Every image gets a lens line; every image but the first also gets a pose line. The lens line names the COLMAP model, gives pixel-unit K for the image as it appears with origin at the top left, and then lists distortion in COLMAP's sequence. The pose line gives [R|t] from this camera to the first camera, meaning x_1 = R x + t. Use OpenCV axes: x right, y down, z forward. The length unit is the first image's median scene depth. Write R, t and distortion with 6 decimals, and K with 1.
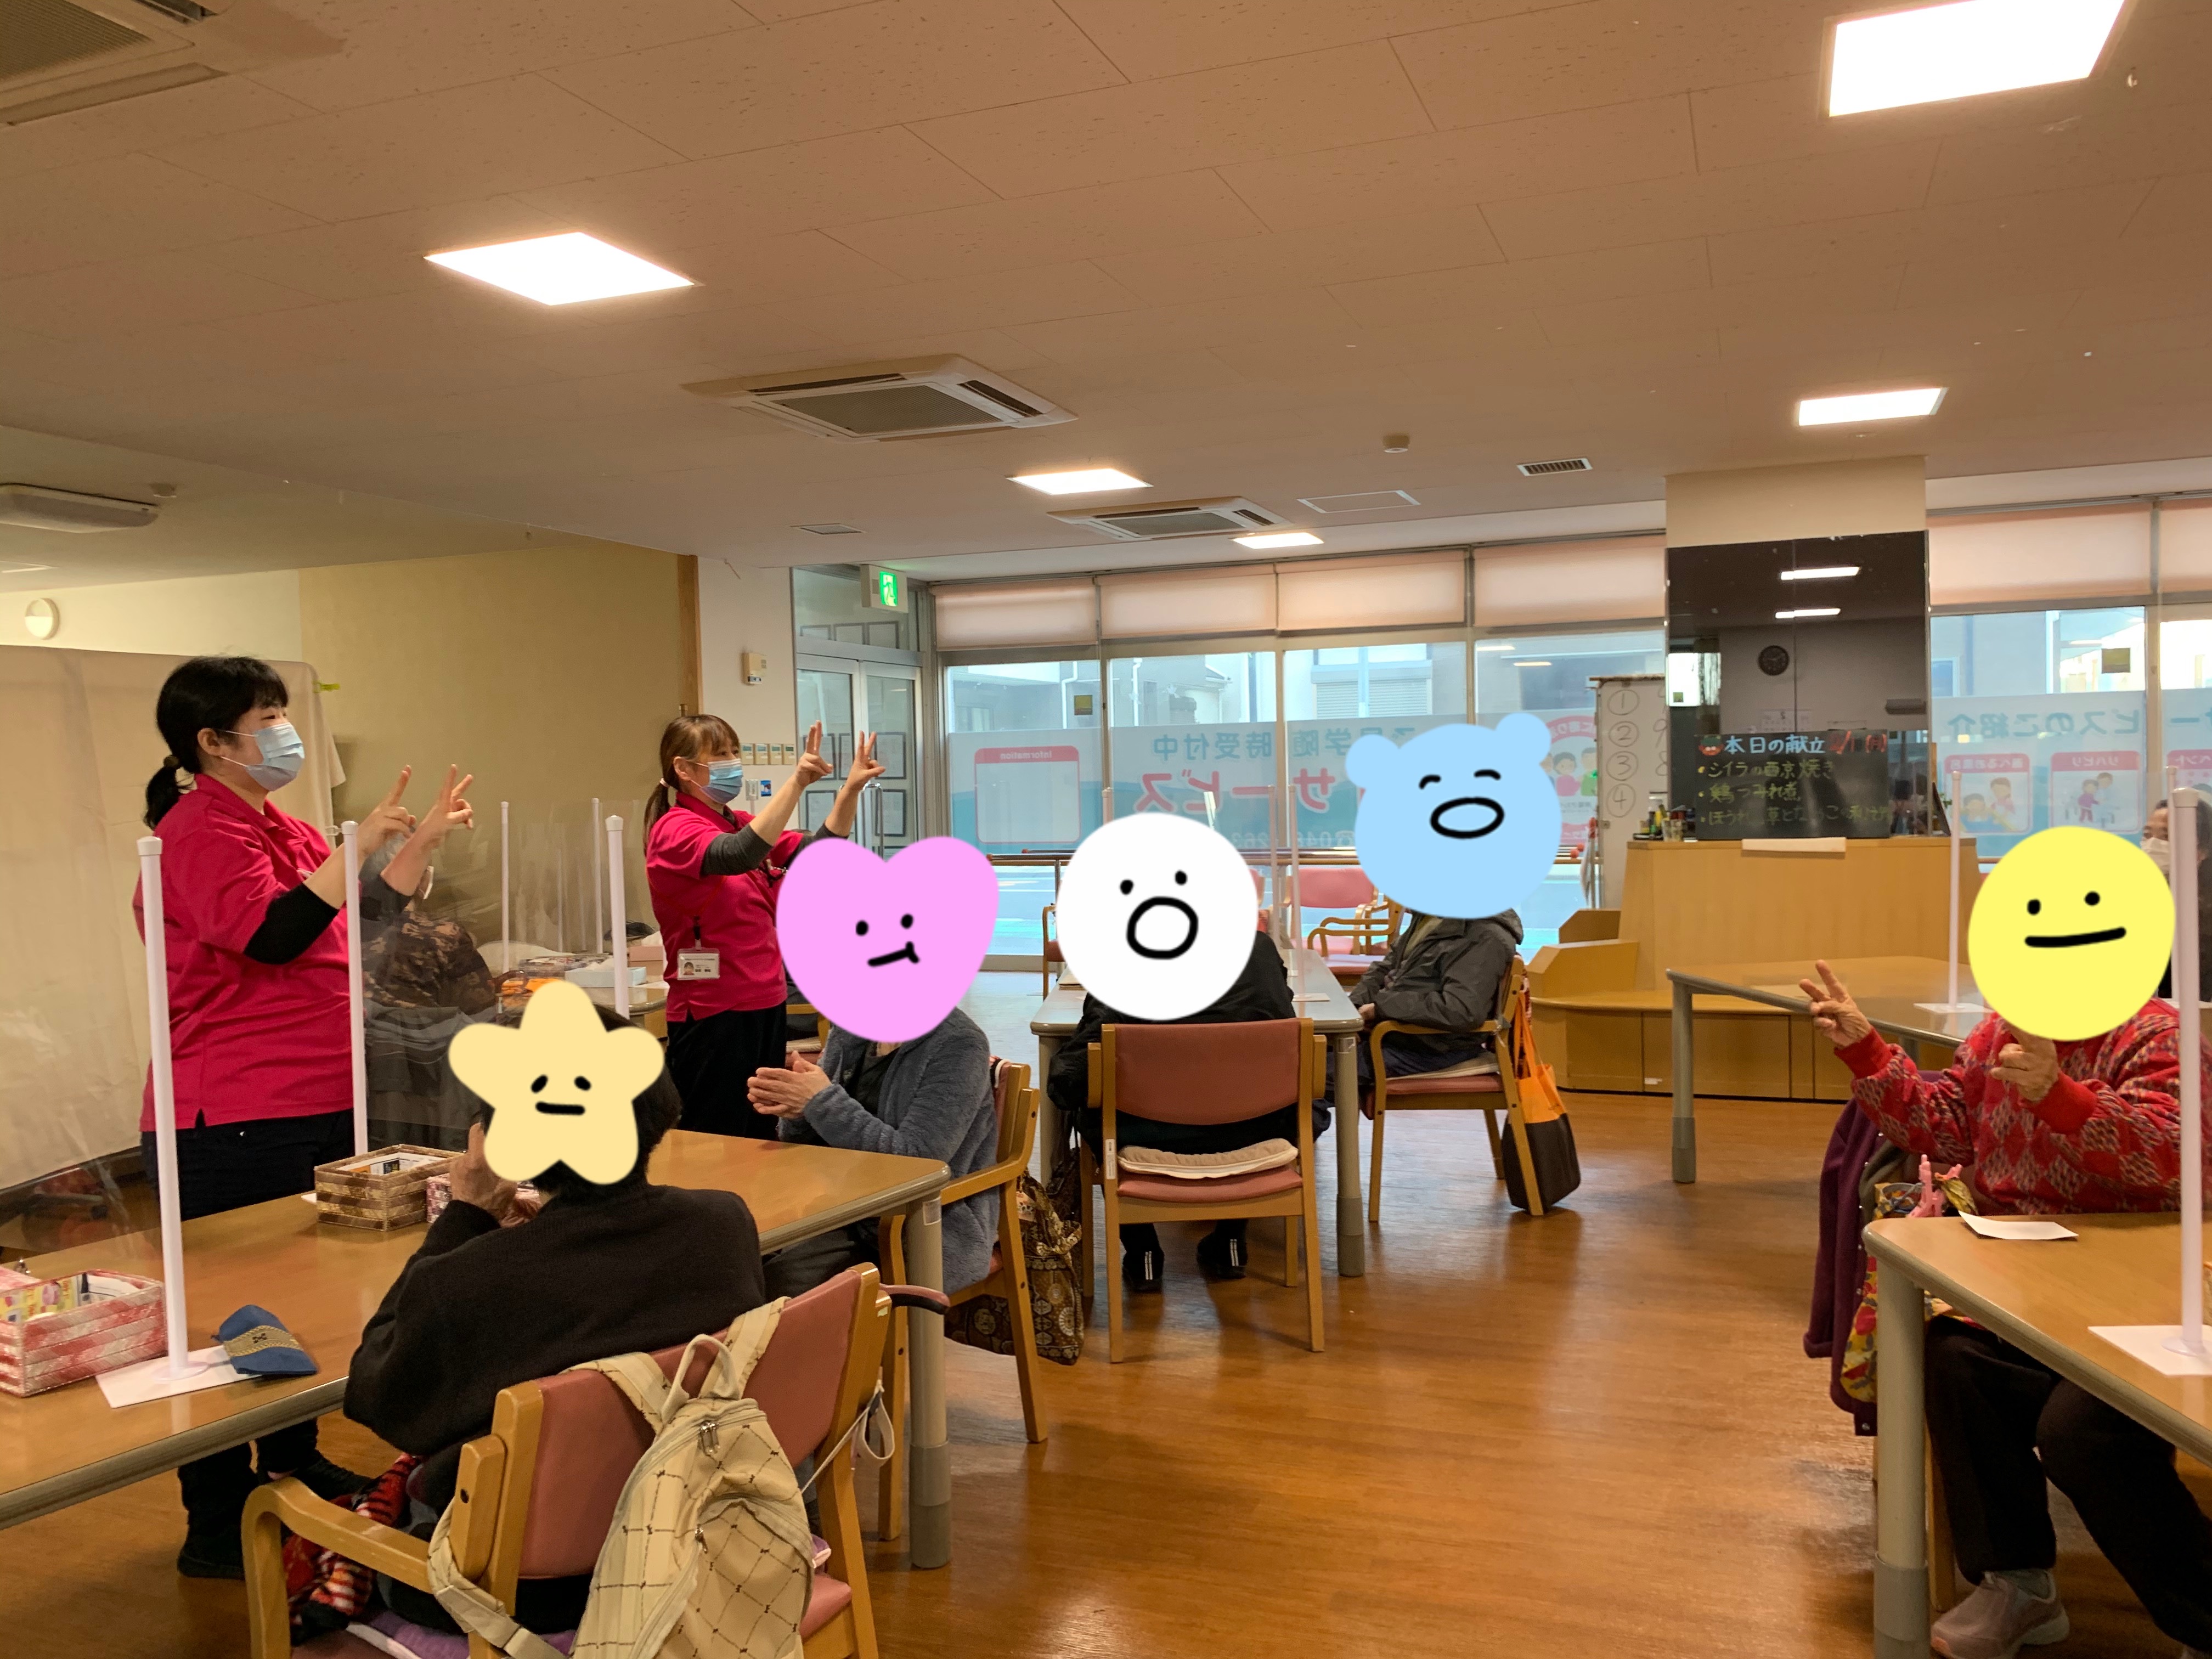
lens RADIAL K [[1680.3, 0, 1110.3], [0, 1680.3, 826.8], [0, 0, 1]] dist [0.002660, -0.004030]
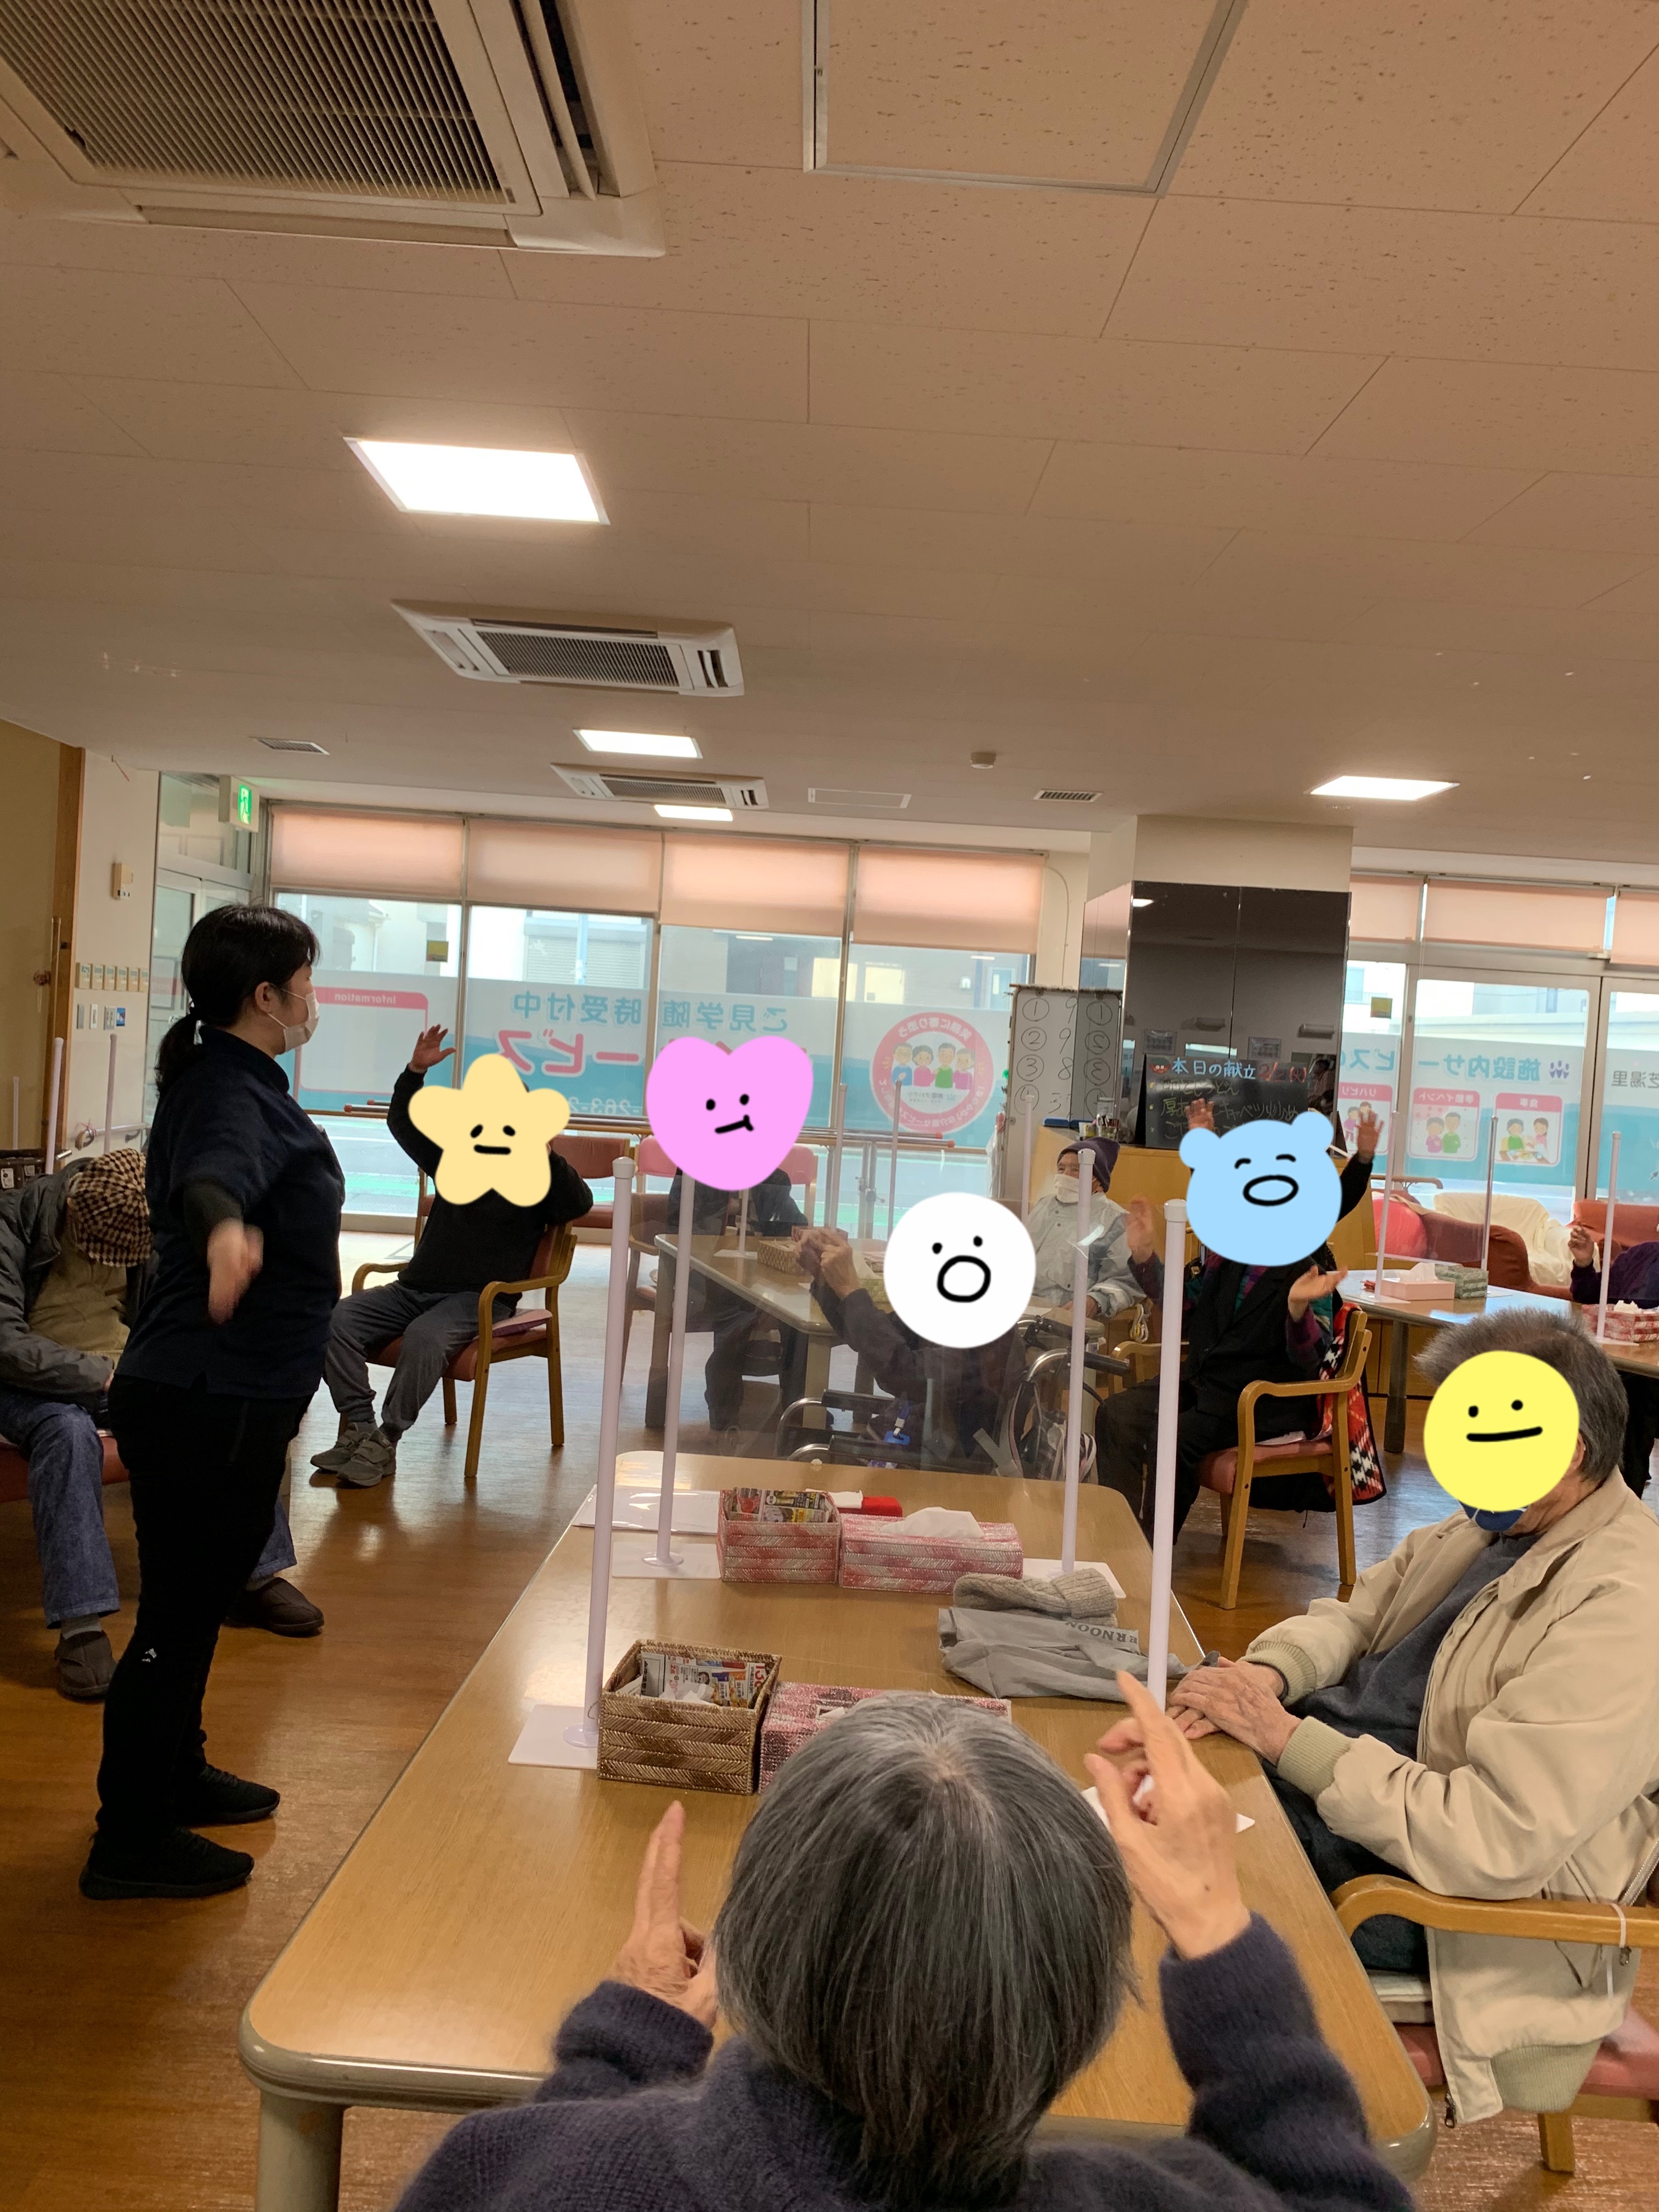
lens RADIAL K [[1680.3, 0, 832.0], [0, 1680.3, 1108.2], [0, 0, 1]] dist [0.002660, -0.004030]
pose [[0.928705, 0.065390, 0.365008, -0.181730], [-0.072229, 0.997375, 0.005098, -0.006095], [-0.363716, -0.031099, 0.930990, 0.033386]]
